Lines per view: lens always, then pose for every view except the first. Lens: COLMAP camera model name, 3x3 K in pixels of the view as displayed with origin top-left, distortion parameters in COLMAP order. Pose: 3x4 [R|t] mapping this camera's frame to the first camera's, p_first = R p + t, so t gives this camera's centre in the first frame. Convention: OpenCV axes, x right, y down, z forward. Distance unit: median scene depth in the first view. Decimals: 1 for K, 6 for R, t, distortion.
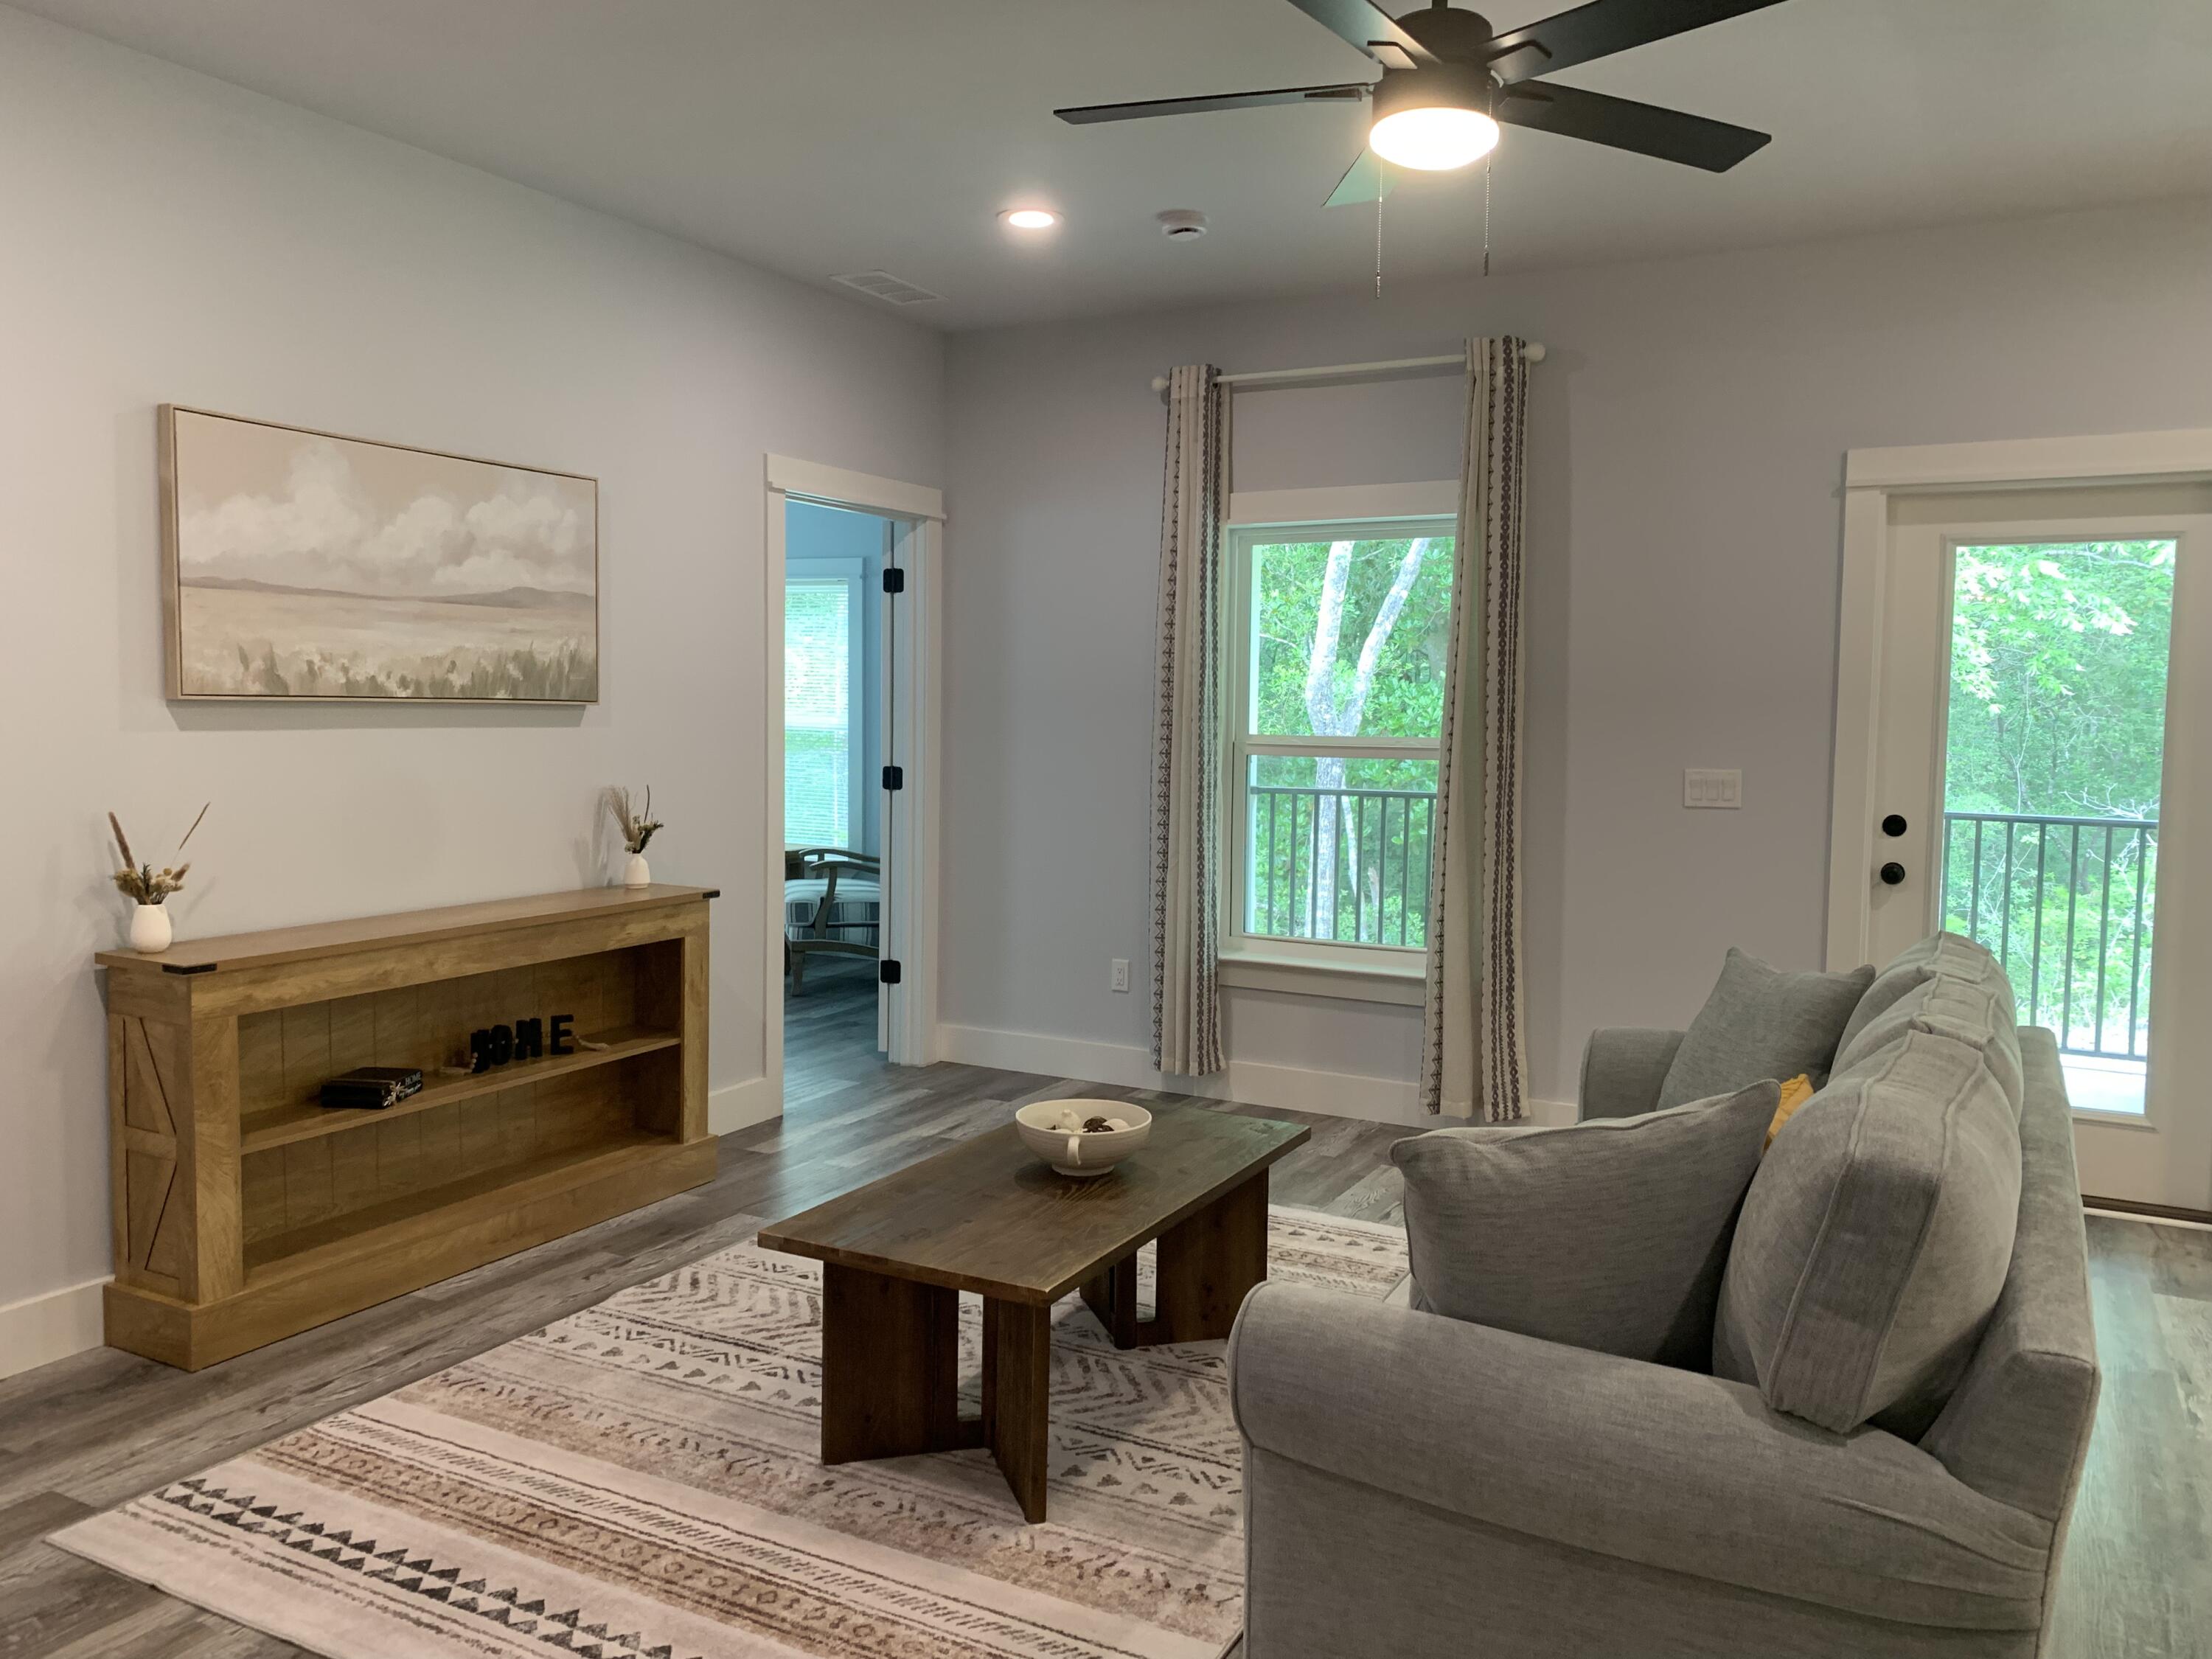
lens RADIAL K [[1689.4, 0, 1098.5], [0, 1689.4, 824.1], [0, 0, 1]] dist [0.002945, -0.003287]
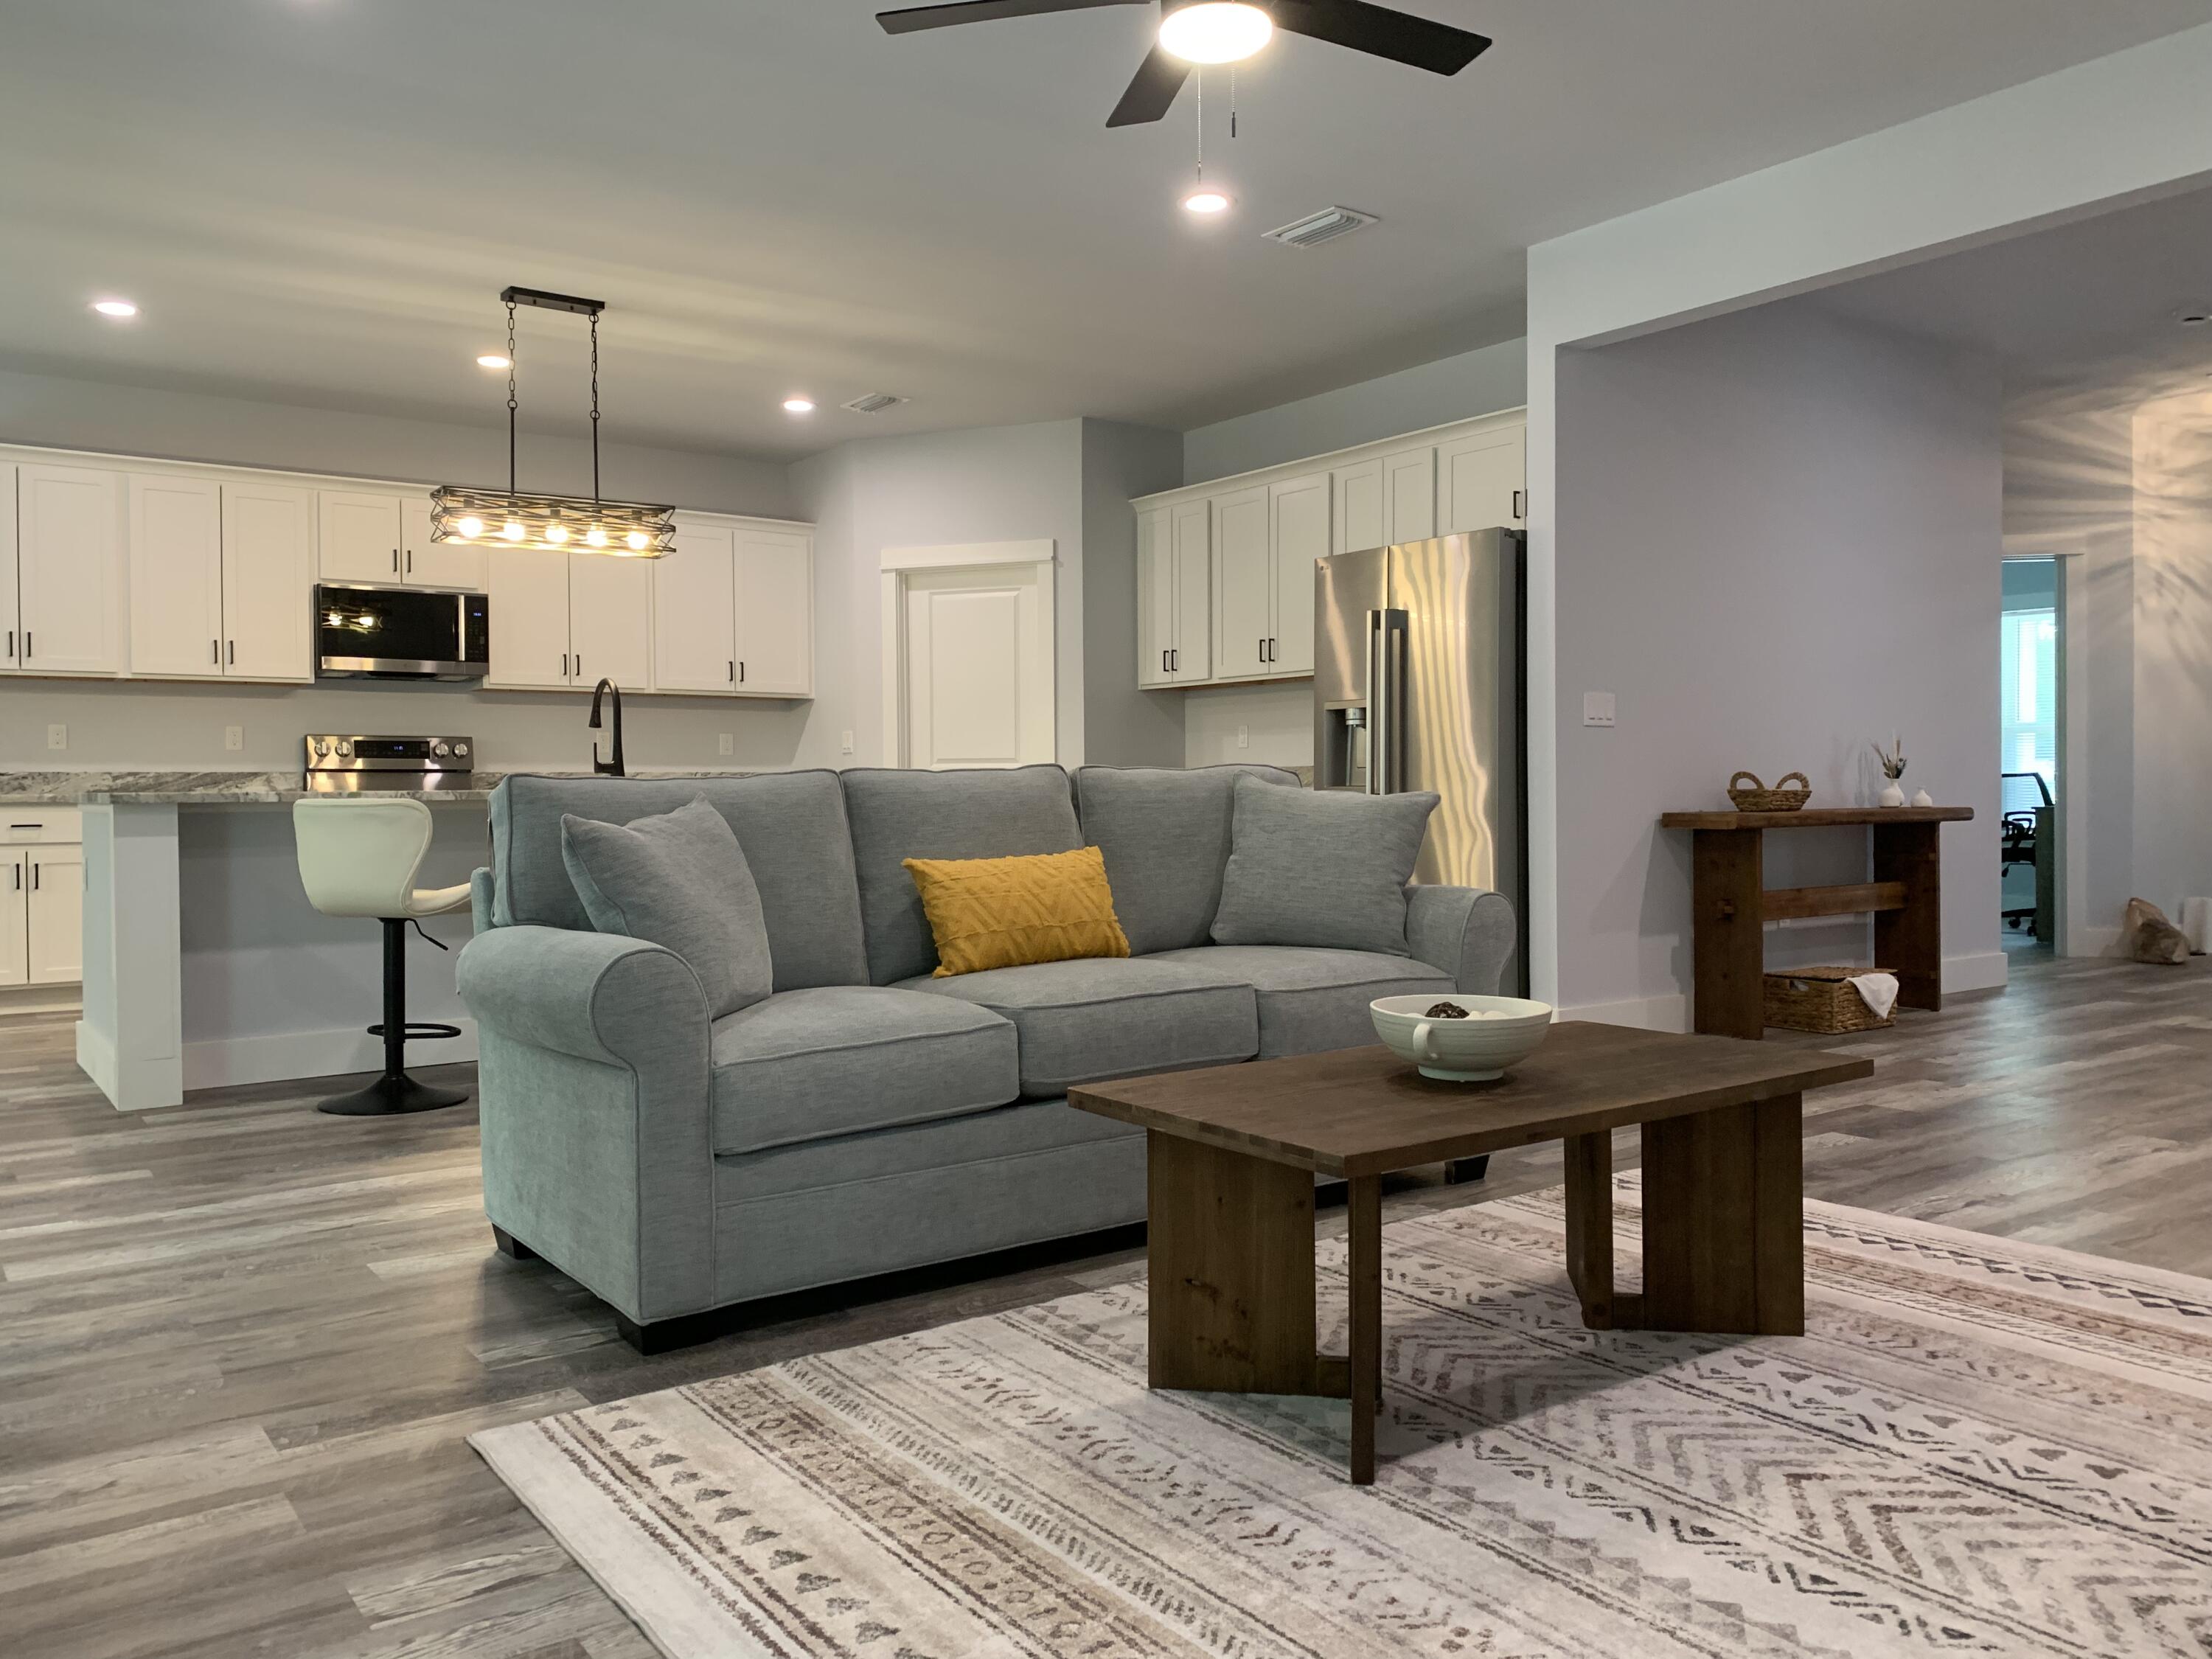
lens RADIAL K [[1689.4, 0, 1091.0], [0, 1689.4, 816.0], [0, 0, 1]] dist [0.002945, -0.003287]
pose [[-0.897862, -0.010895, 0.440142, -0.194385], [0.033259, 0.995159, 0.092480, 0.009604], [-0.439019, 0.097673, -0.893153, 1.741498]]
